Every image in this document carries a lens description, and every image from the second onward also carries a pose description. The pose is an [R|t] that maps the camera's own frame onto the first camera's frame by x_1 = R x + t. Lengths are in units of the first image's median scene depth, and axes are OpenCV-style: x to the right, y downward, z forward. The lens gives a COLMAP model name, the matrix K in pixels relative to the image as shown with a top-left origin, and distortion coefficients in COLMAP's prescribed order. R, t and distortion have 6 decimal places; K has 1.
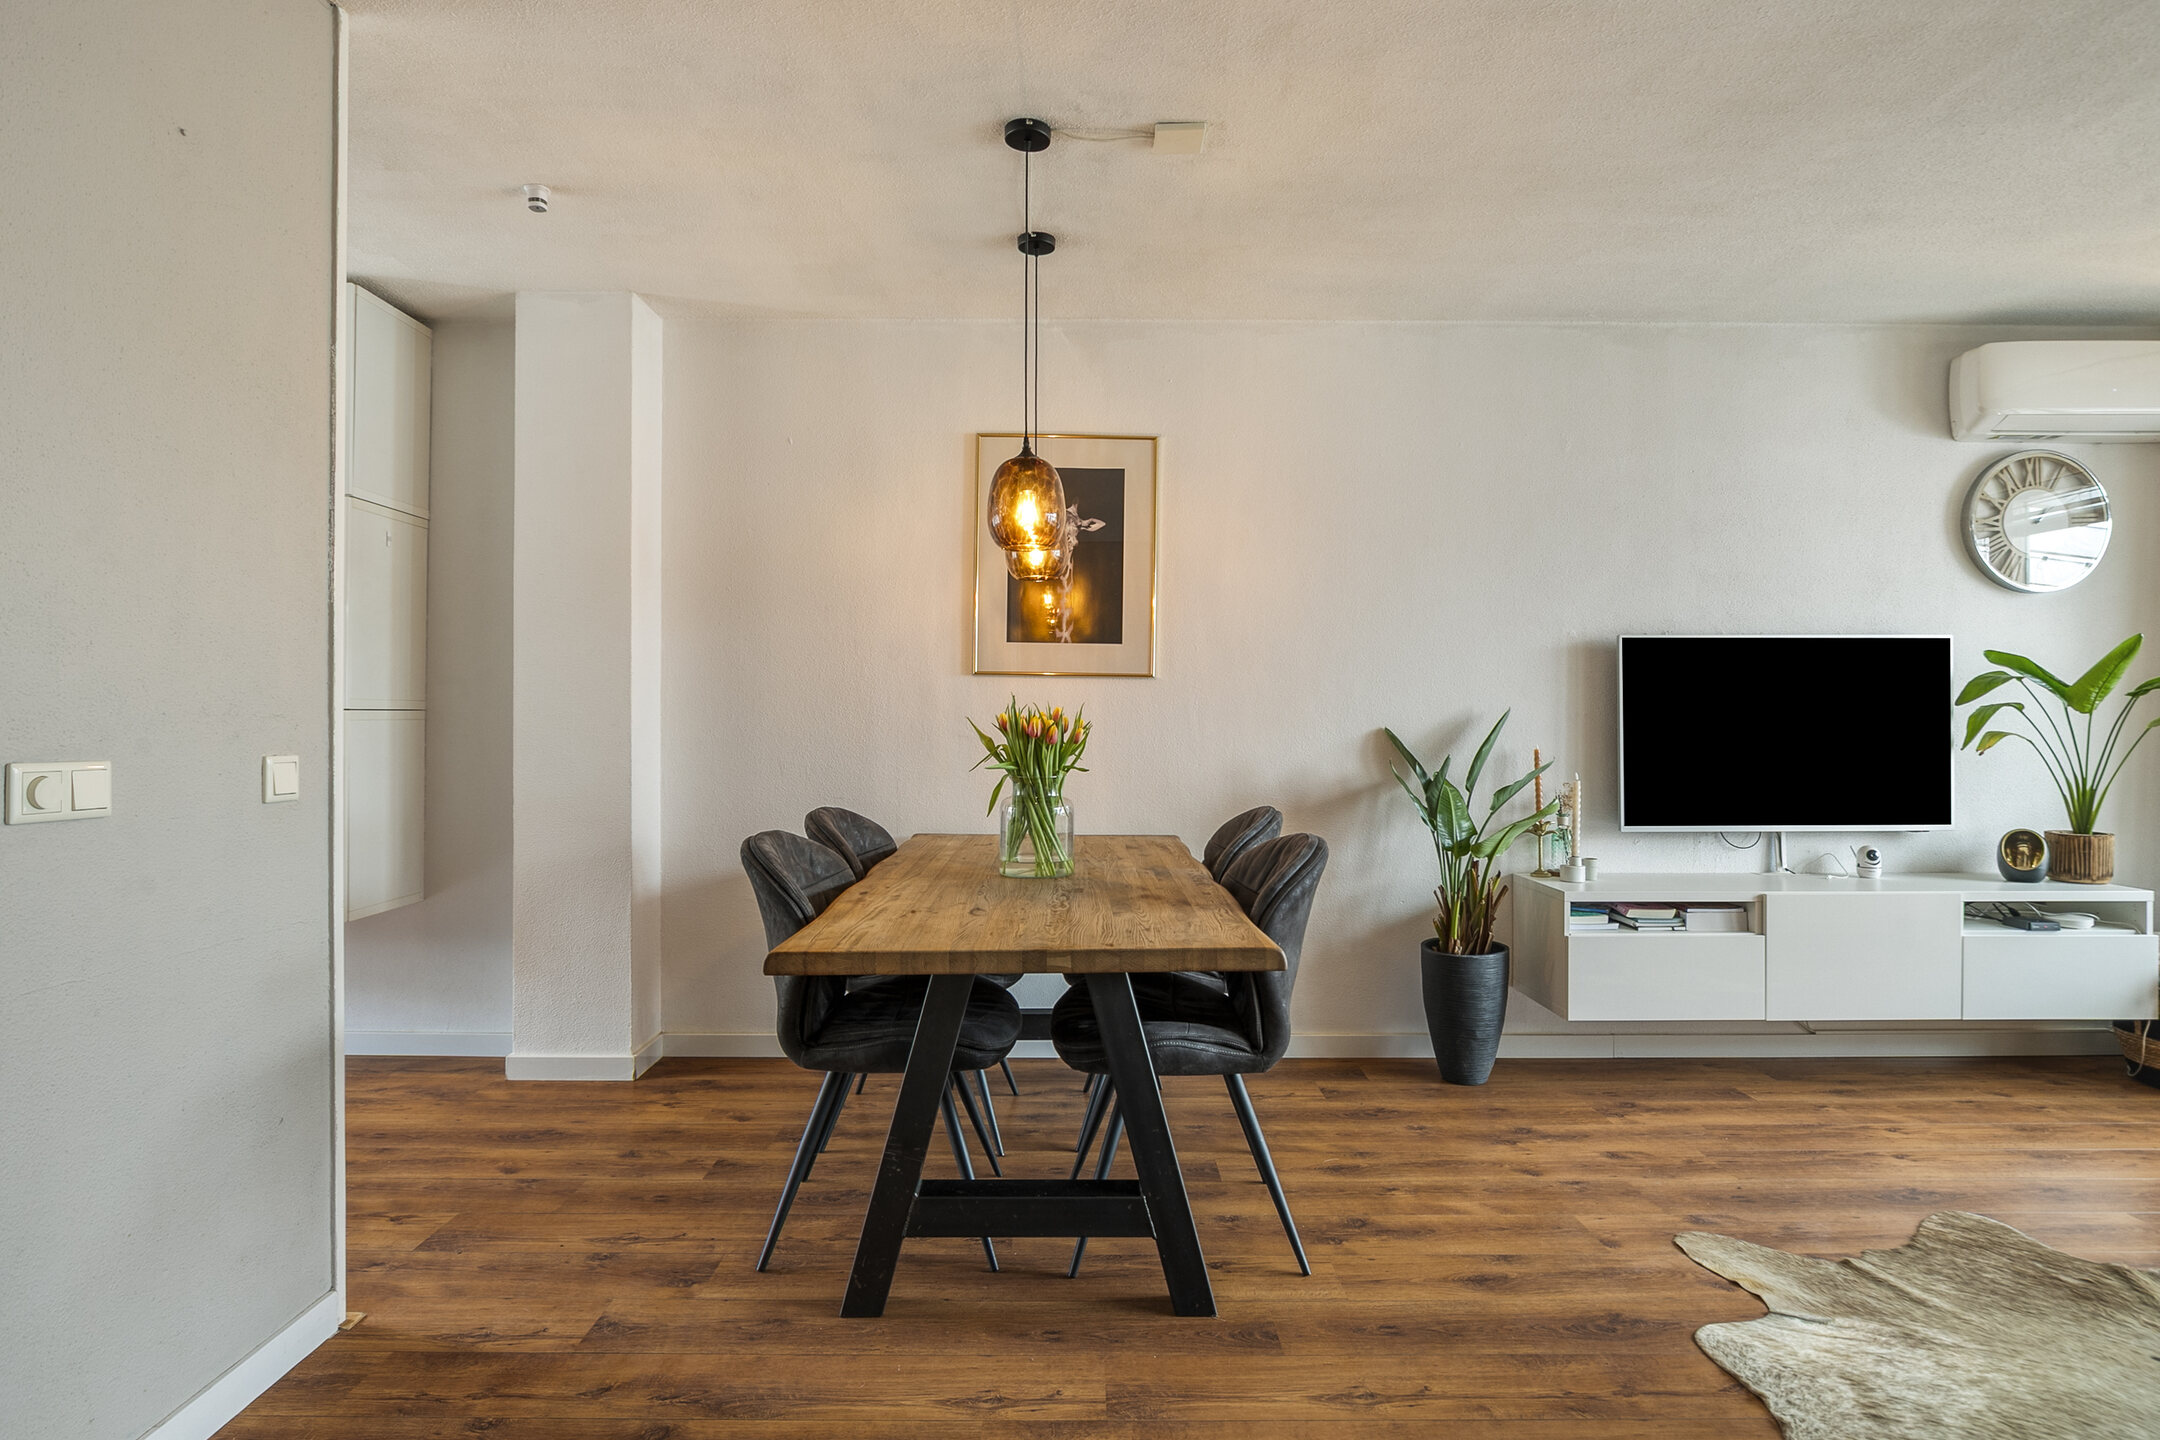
lens RADIAL K [[1122.4, 0, 1080.0], [0, 1122.4, 720.0], [0, 0, 1]] dist [0.000454, -0.000125]
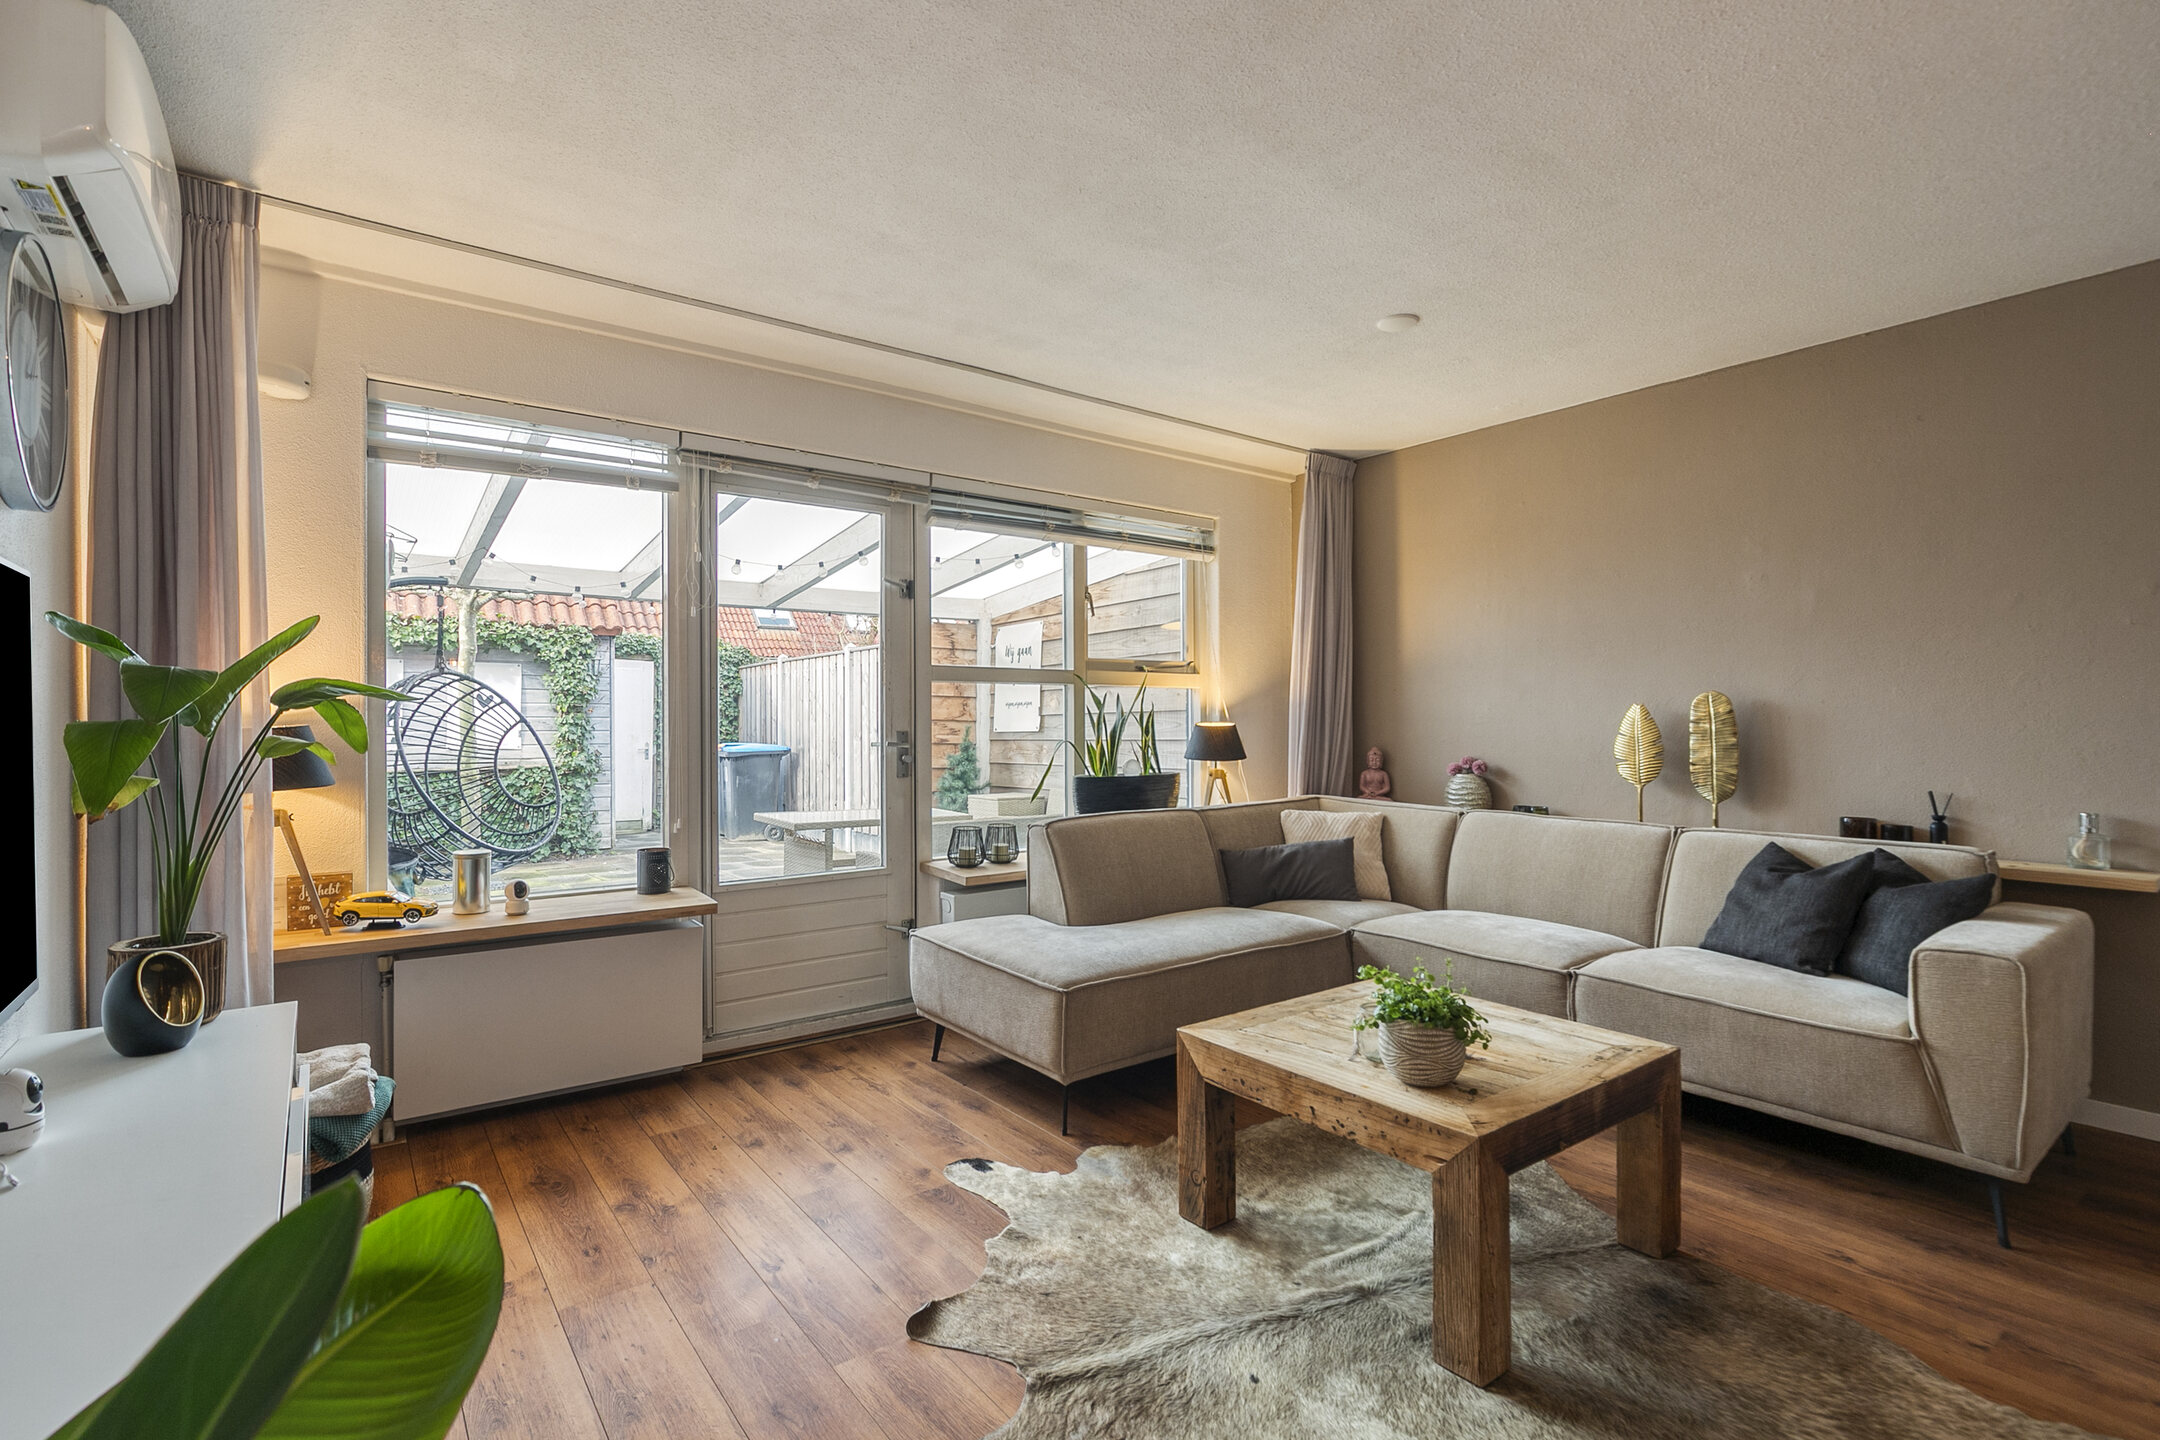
lens RADIAL K [[1007.6, 0, 1088.2], [0, 1007.6, 722.4], [0, 0, 1]] dist [-0.011957, 0.001364]
pose [[-0.601854, -0.000679, 0.798606, 0.196407], [0.004172, 0.999983, 0.003994, -0.014483], [-0.798595, 0.005736, -0.601842, 0.980666]]
